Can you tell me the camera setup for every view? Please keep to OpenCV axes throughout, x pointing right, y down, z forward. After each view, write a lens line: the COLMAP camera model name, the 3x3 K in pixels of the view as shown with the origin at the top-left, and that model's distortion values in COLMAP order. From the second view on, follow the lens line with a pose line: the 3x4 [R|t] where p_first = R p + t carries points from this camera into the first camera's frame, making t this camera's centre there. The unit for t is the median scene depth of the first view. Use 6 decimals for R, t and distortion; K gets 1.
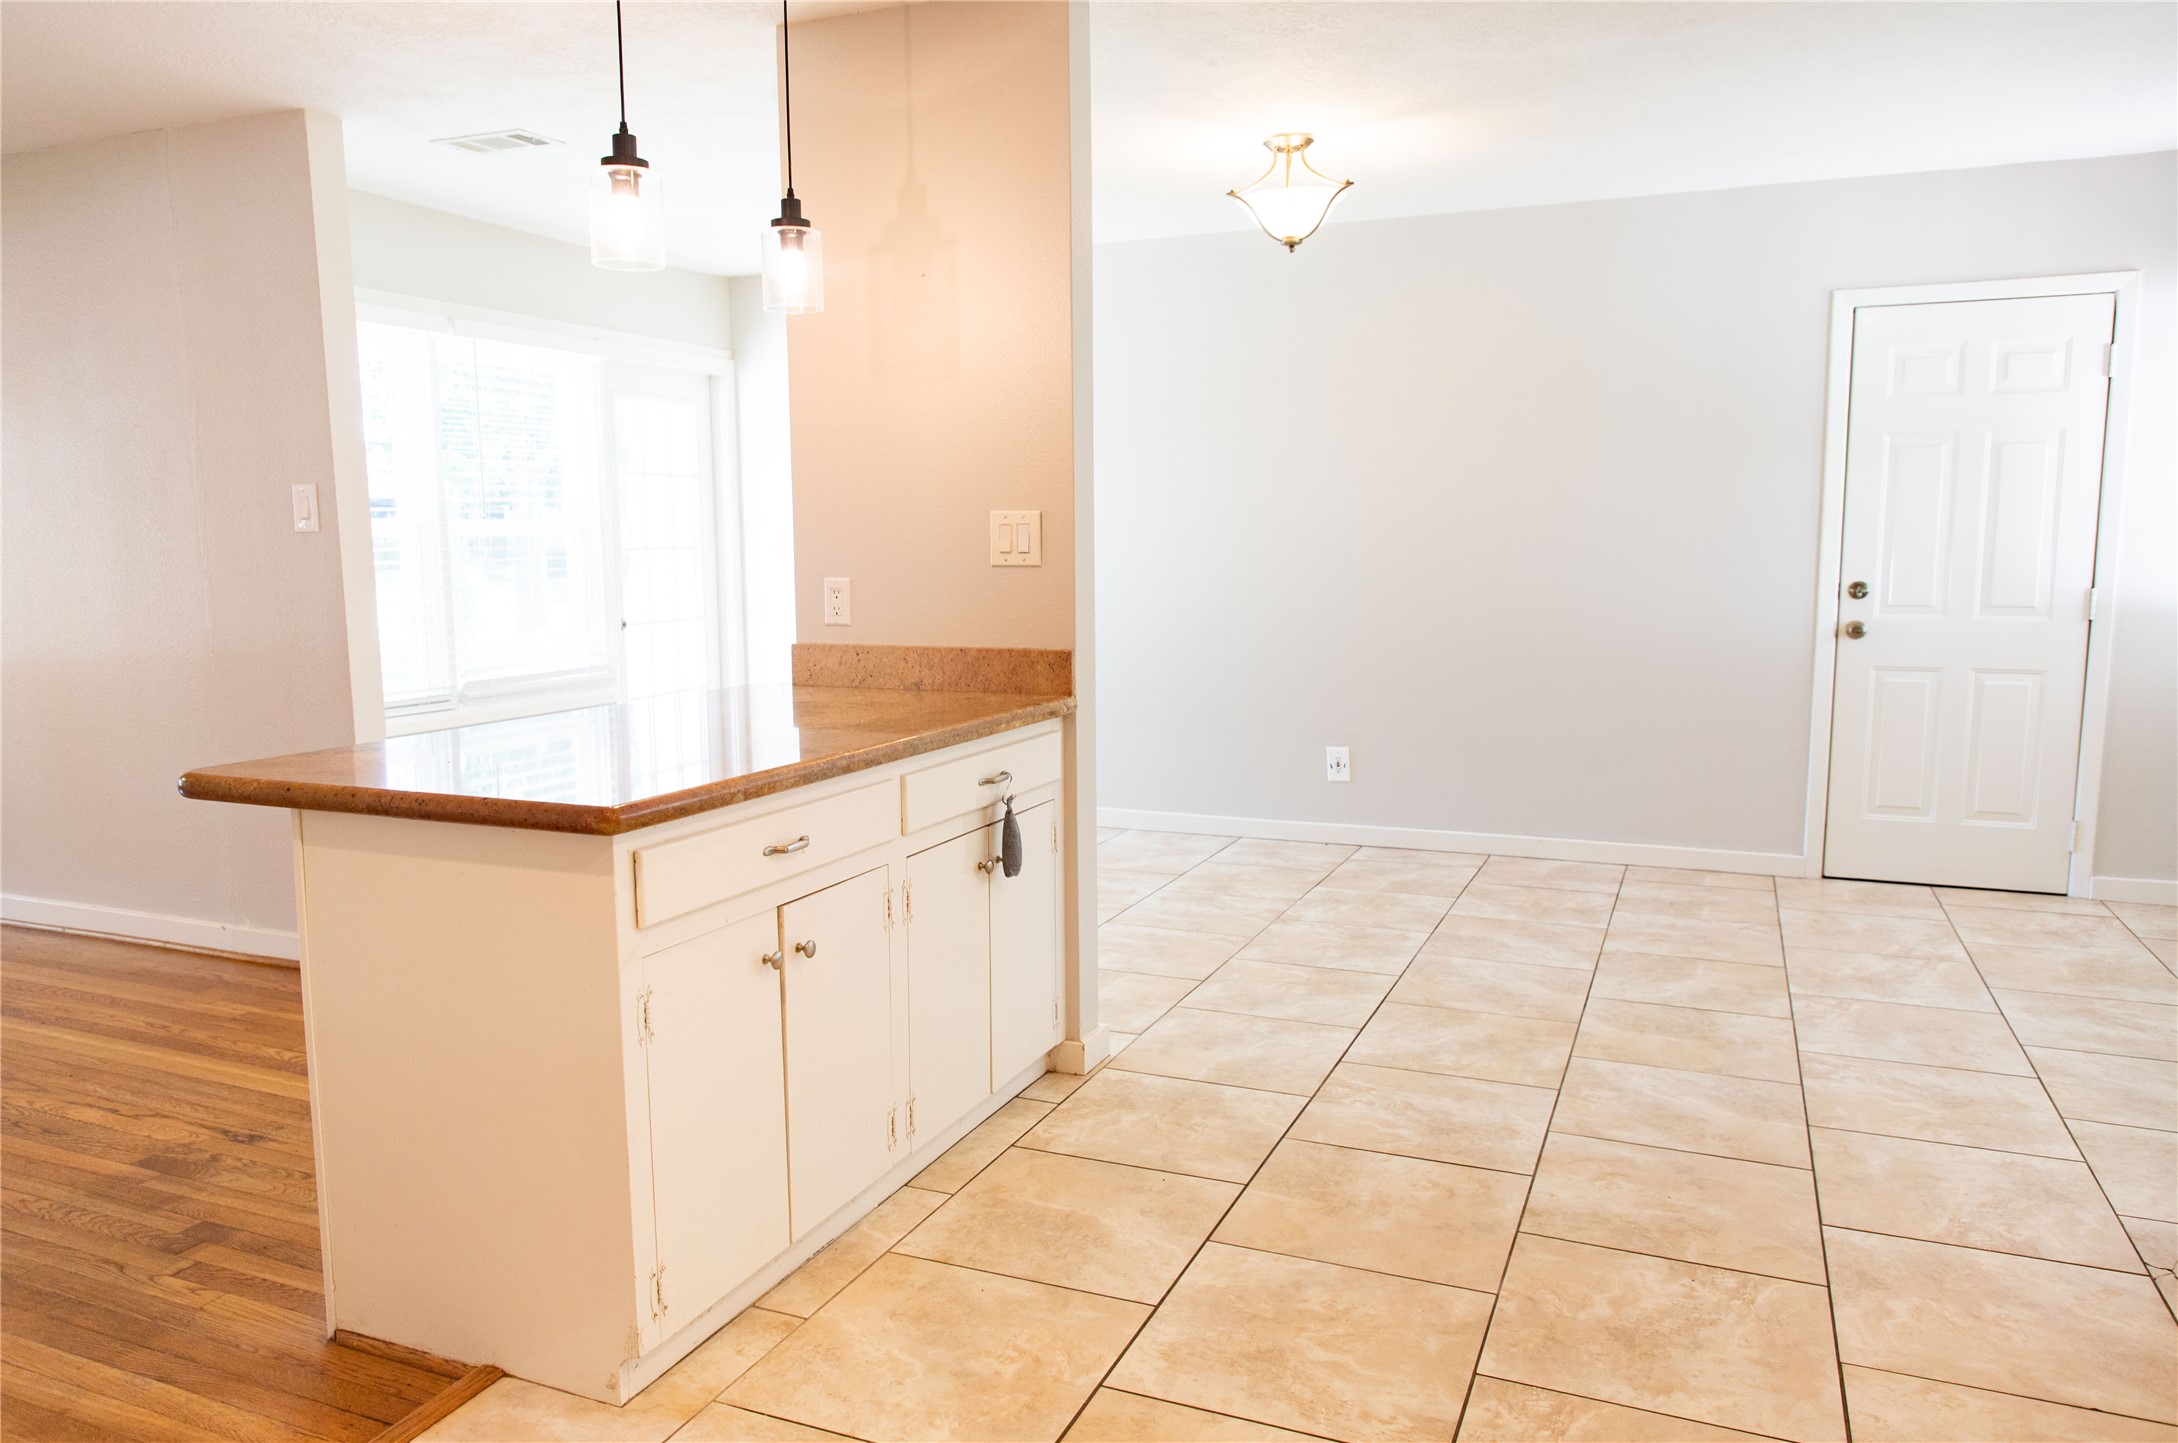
lens RADIAL K [[1505.7, 0, 1072.6], [0, 1505.7, 726.4], [0, 0, 1]] dist [-0.000296, -0.004935]
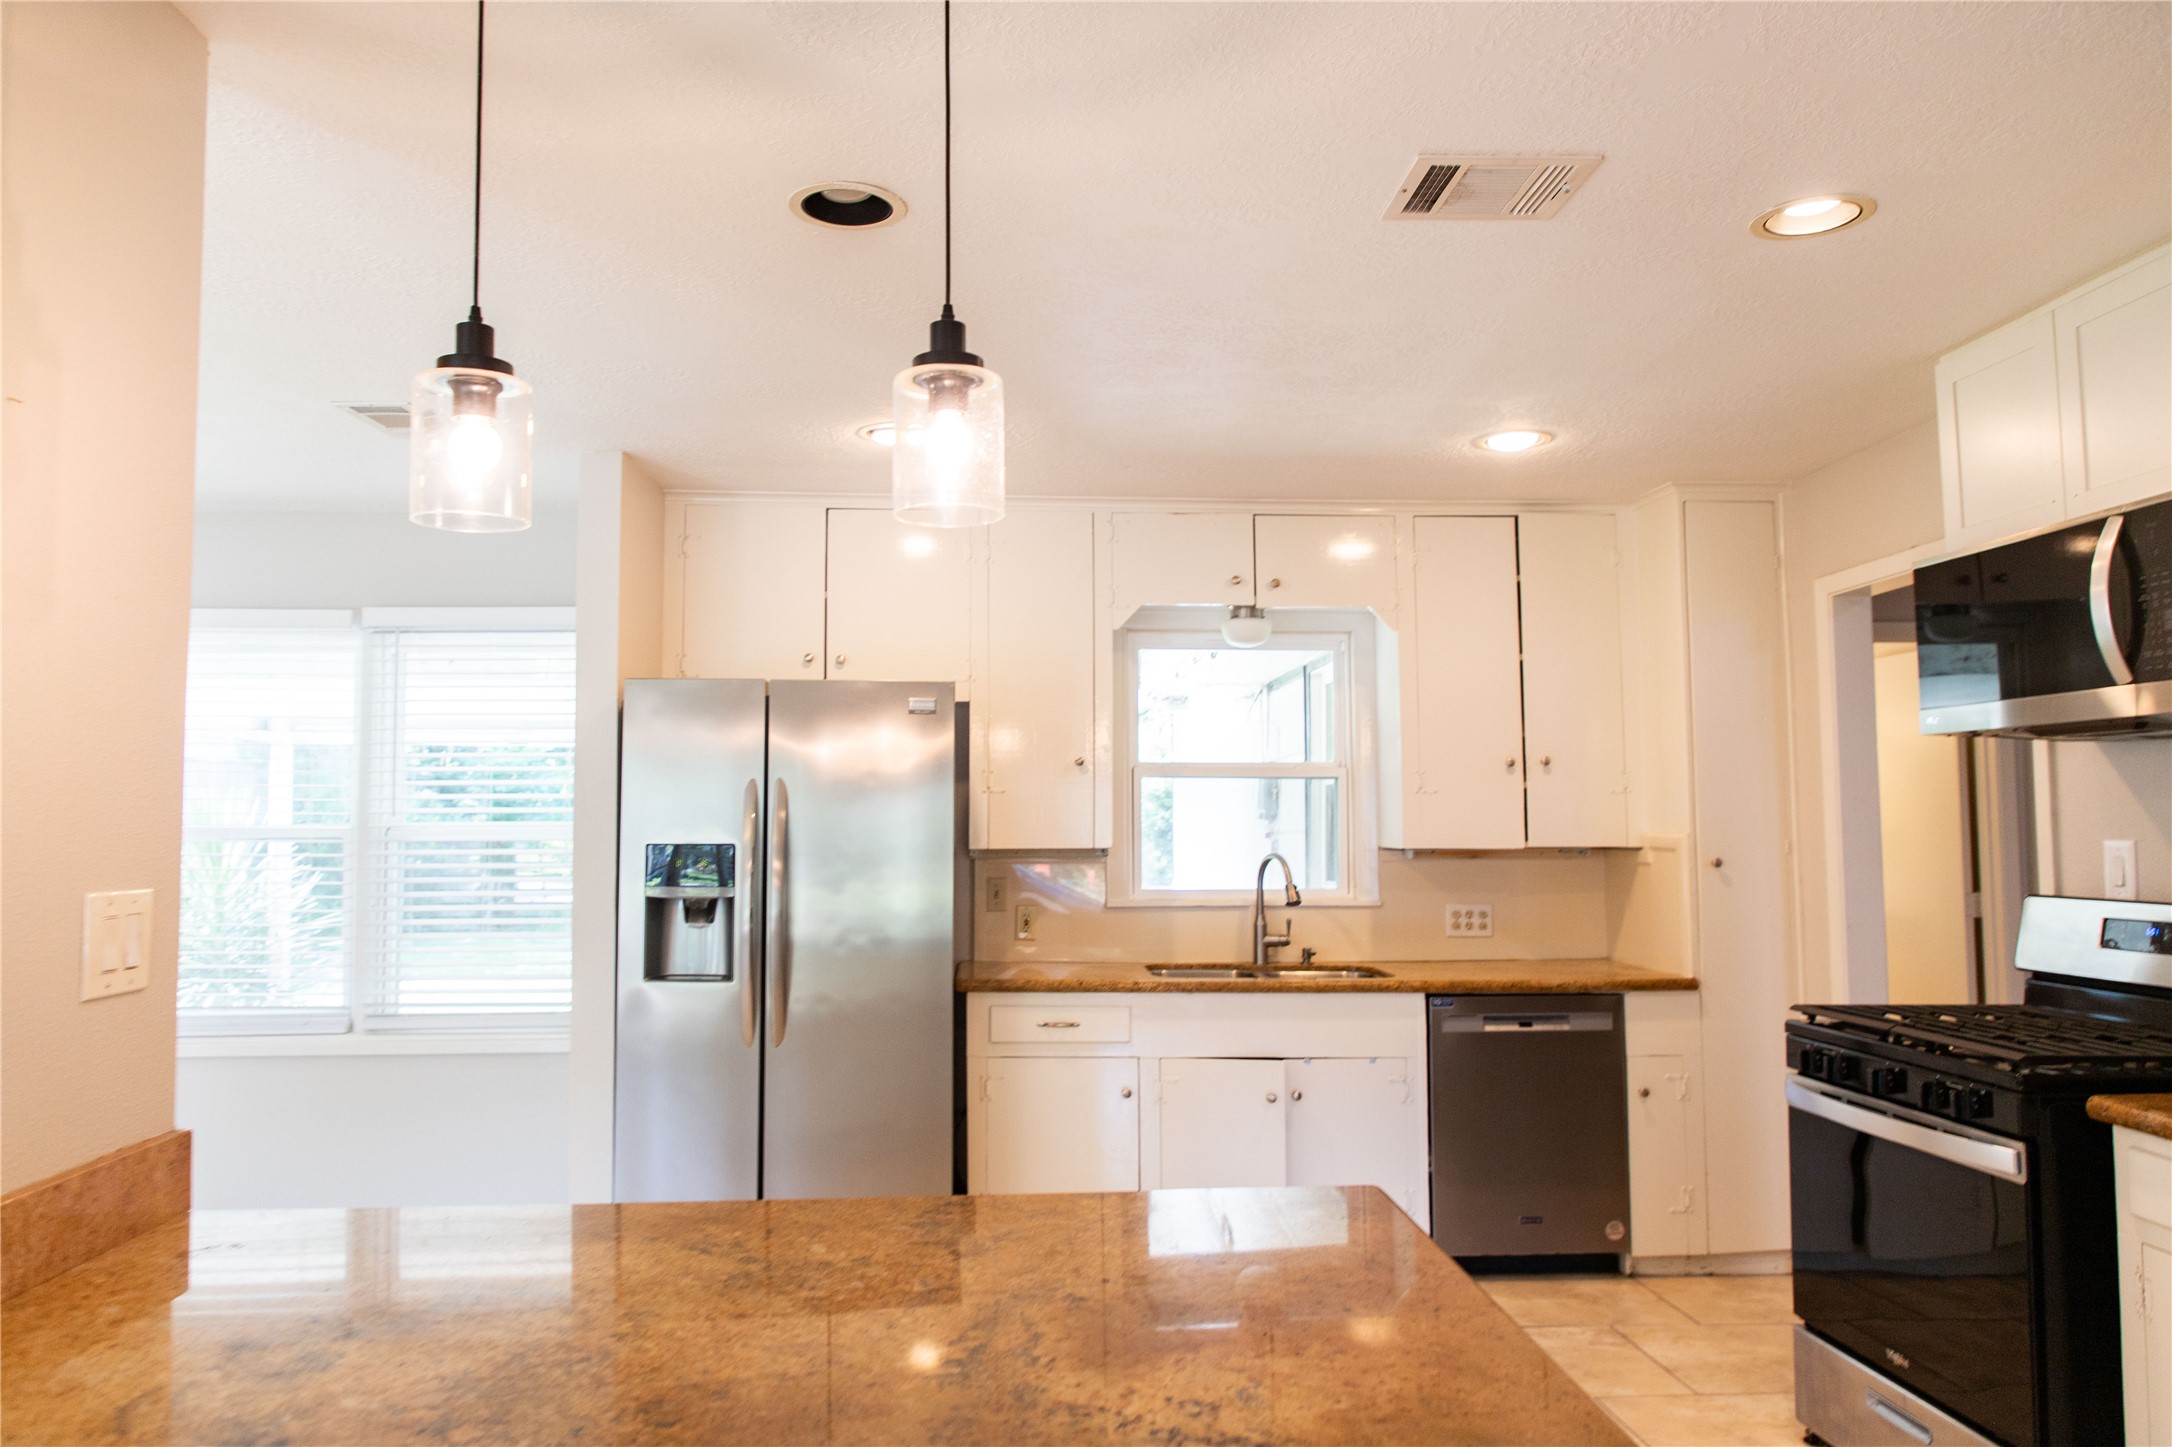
lens RADIAL K [[1482.3, 0, 1062.8], [0, 1482.3, 728.0], [0, 0, 1]] dist [-0.004005, 0.000668]
pose [[-0.437063, 0.061222, 0.897345, -0.524097], [0.127587, 0.991812, -0.005524, -0.124071], [-0.890336, 0.112075, -0.441295, 0.745474]]
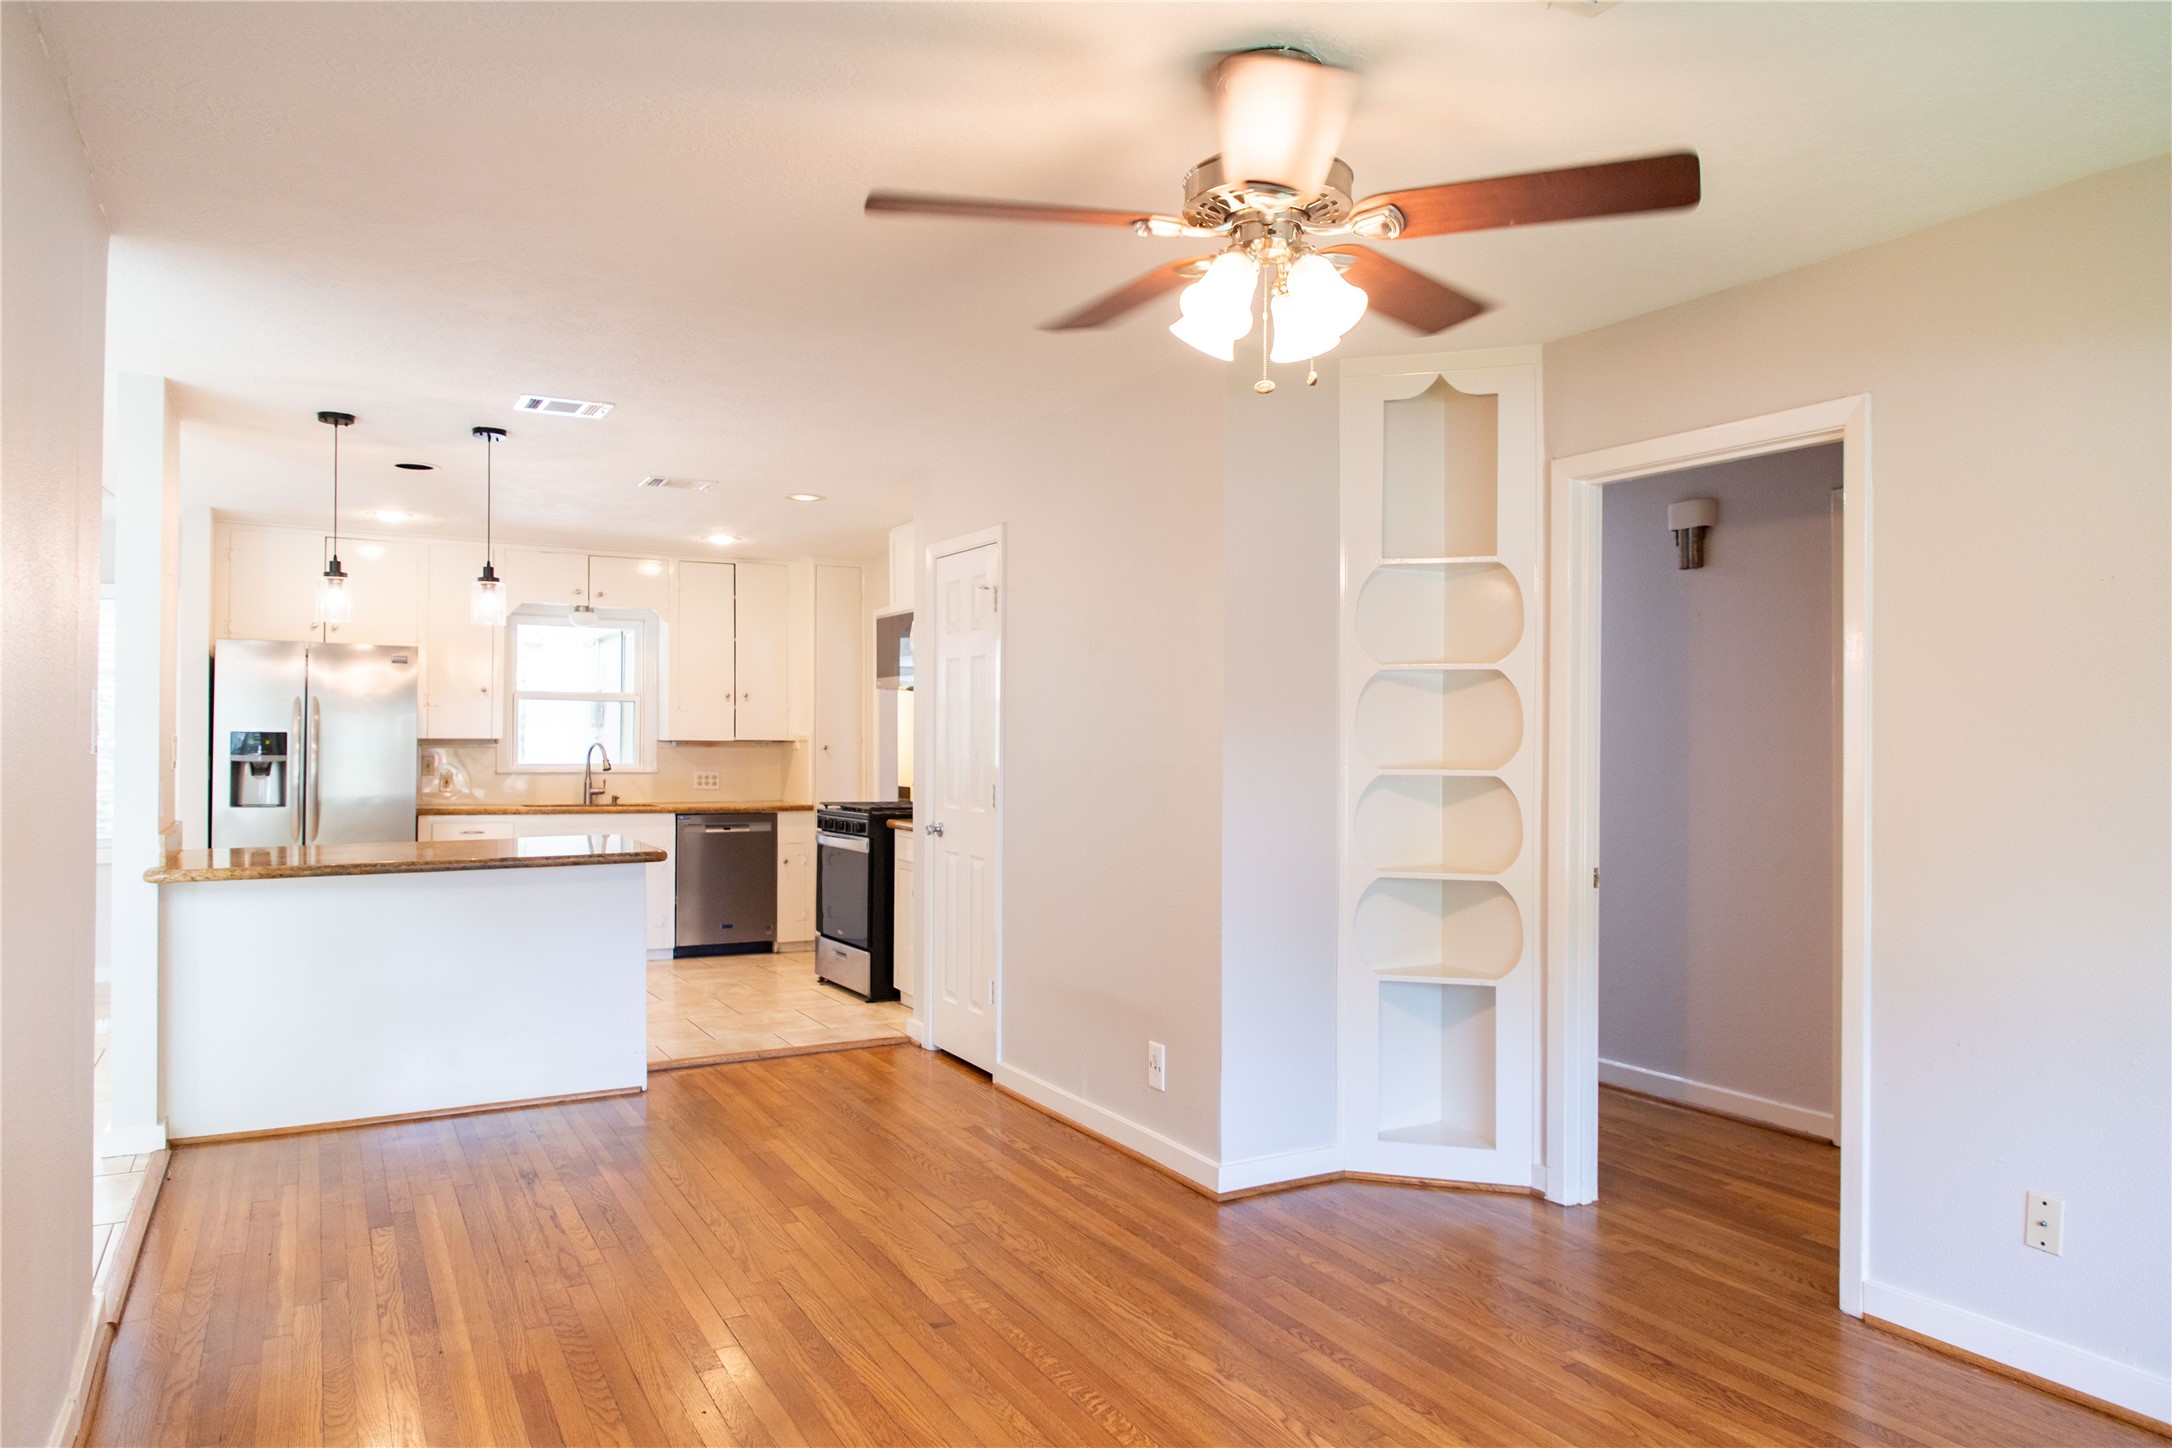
lens RADIAL K [[1441.9, 0, 1074.7], [0, 1441.9, 726.5], [0, 0, 1]] dist [-0.006198, -0.003248]
pose [[-0.784228, 0.006846, 0.620435, -1.348370], [0.083081, 0.992093, 0.094067, -0.170812], [-0.614886, 0.125316, -0.778596, 1.268438]]
